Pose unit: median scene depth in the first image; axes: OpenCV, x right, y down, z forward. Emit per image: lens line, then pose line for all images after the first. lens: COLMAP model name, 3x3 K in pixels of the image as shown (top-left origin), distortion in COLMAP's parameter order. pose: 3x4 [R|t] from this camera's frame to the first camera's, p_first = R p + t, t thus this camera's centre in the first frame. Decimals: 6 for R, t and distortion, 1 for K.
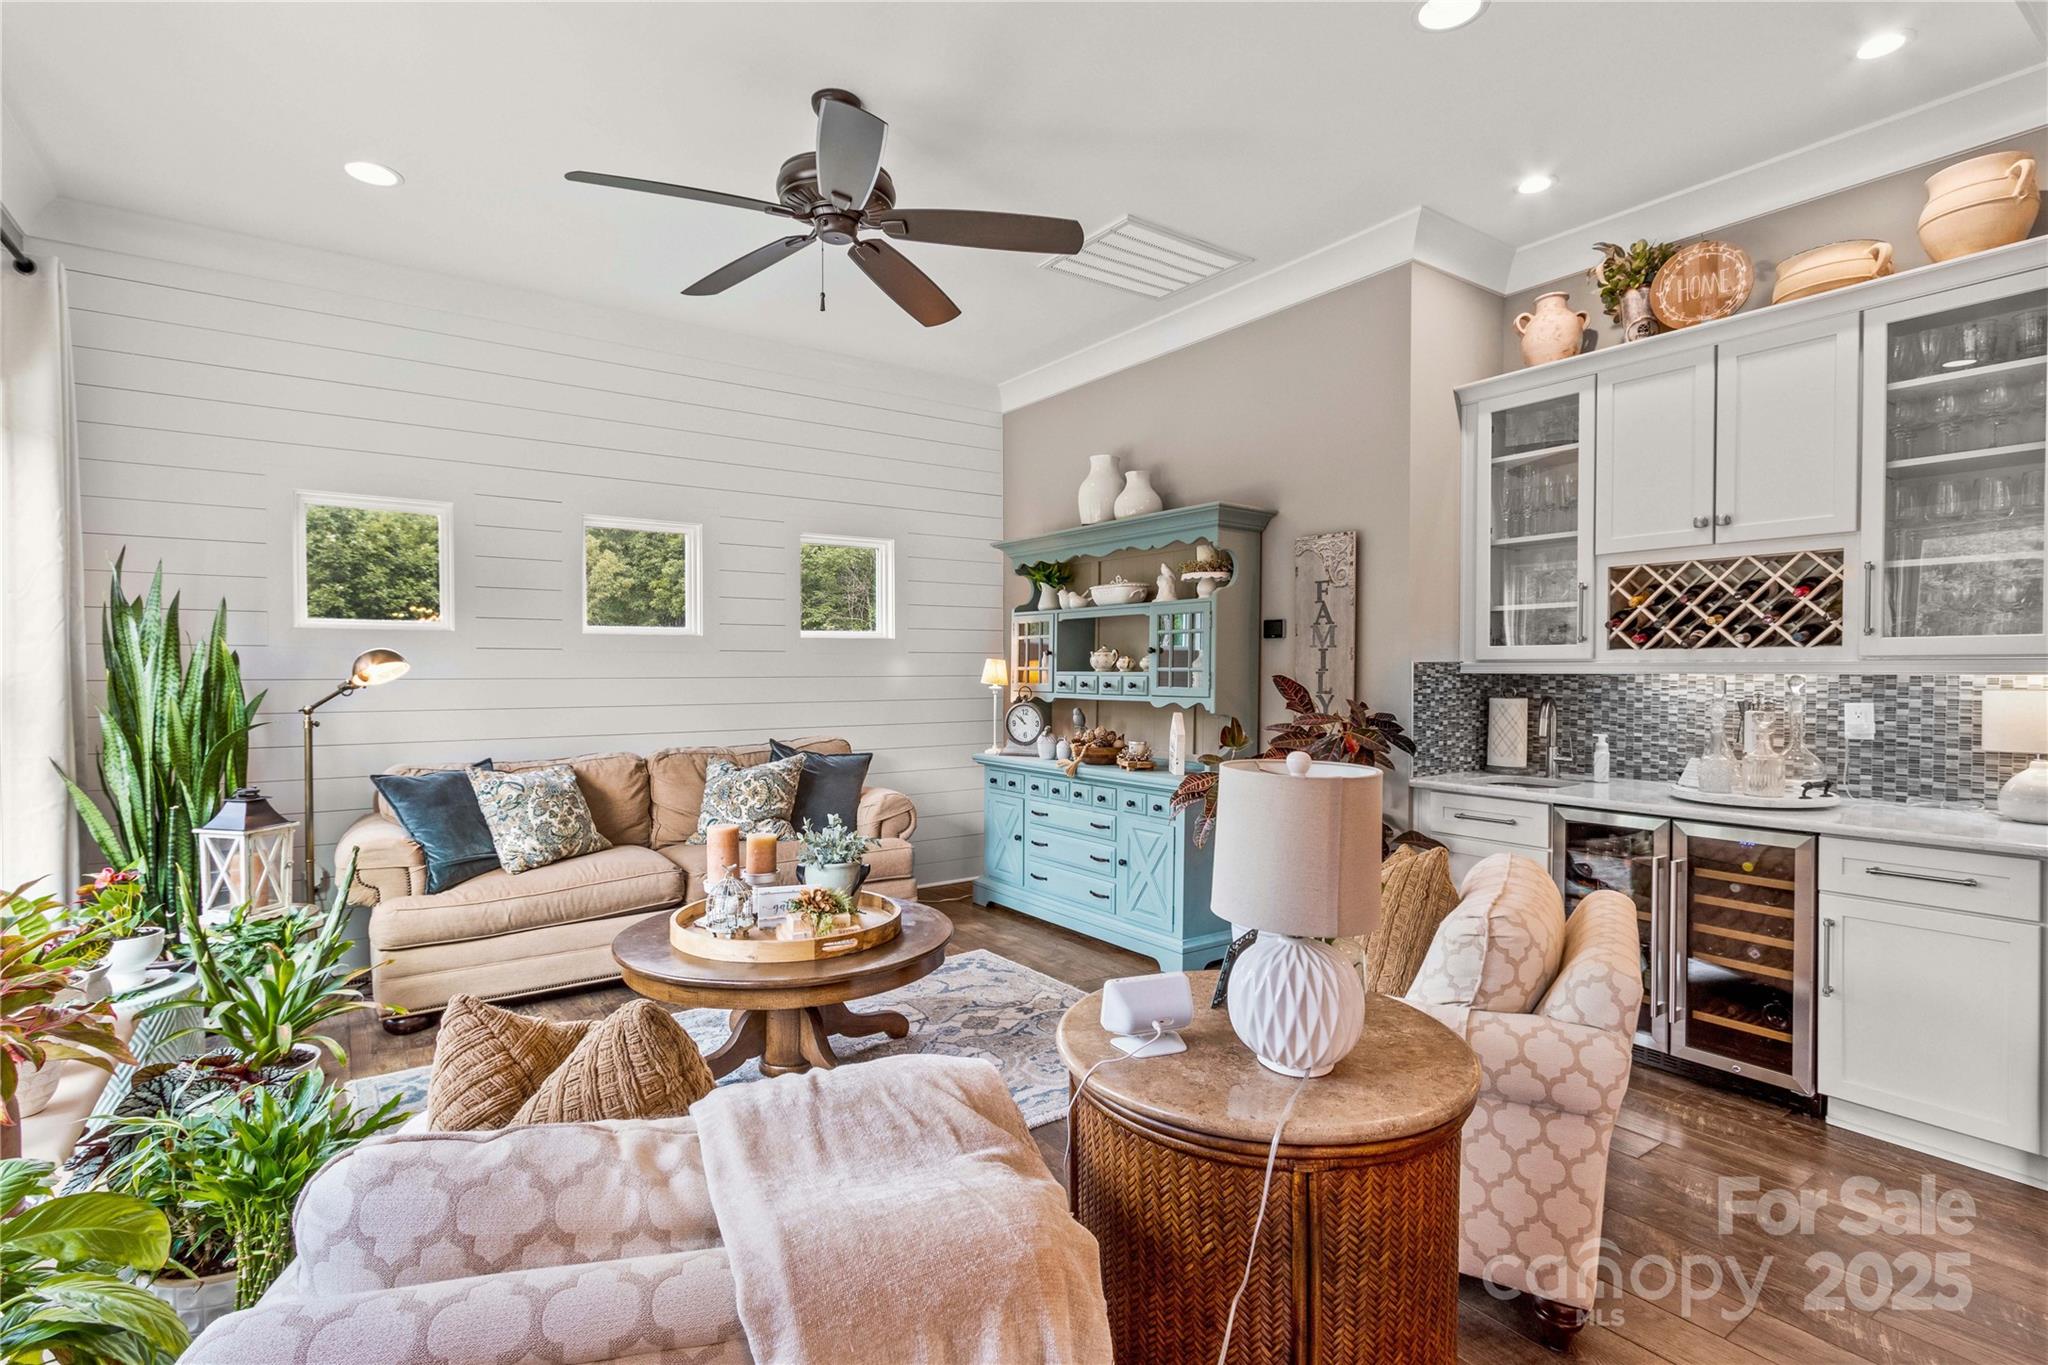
lens RADIAL K [[949.5, 0, 1024.0], [0, 949.5, 682.5], [0, 0, 1]] dist [0.001380, -0.001391]
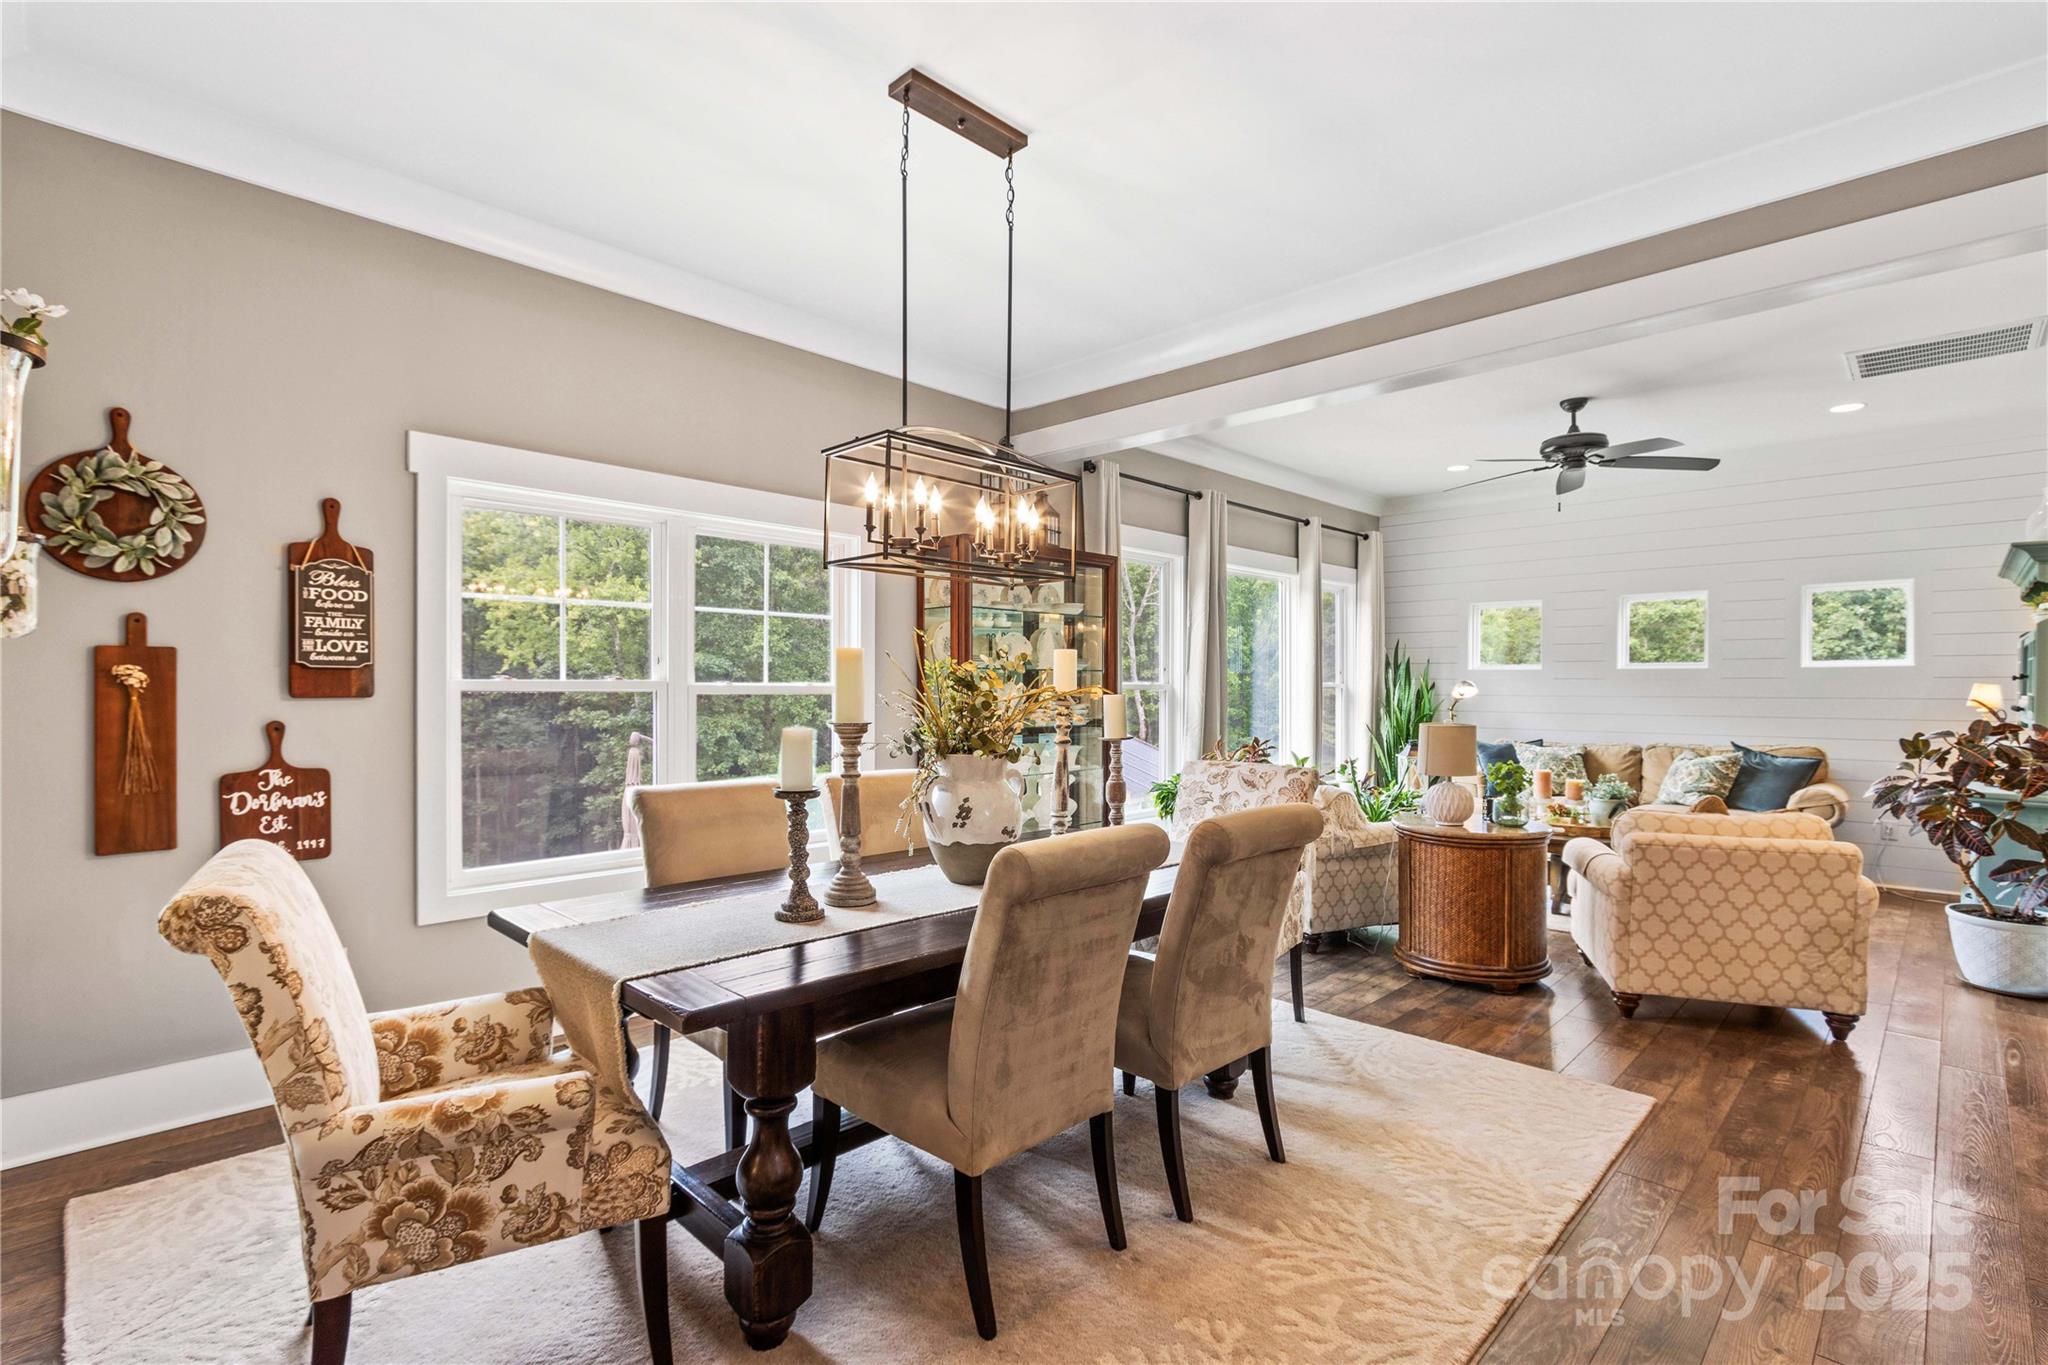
lens RADIAL K [[949.5, 0, 1024.0], [0, 949.5, 682.5], [0, 0, 1]] dist [0.001380, -0.001391]
pose [[0.167942, -0.003590, -0.985790, 0.974133], [-0.019624, 0.999783, -0.006984, 0.003420], [0.985602, 0.020518, 0.167835, -0.266783]]
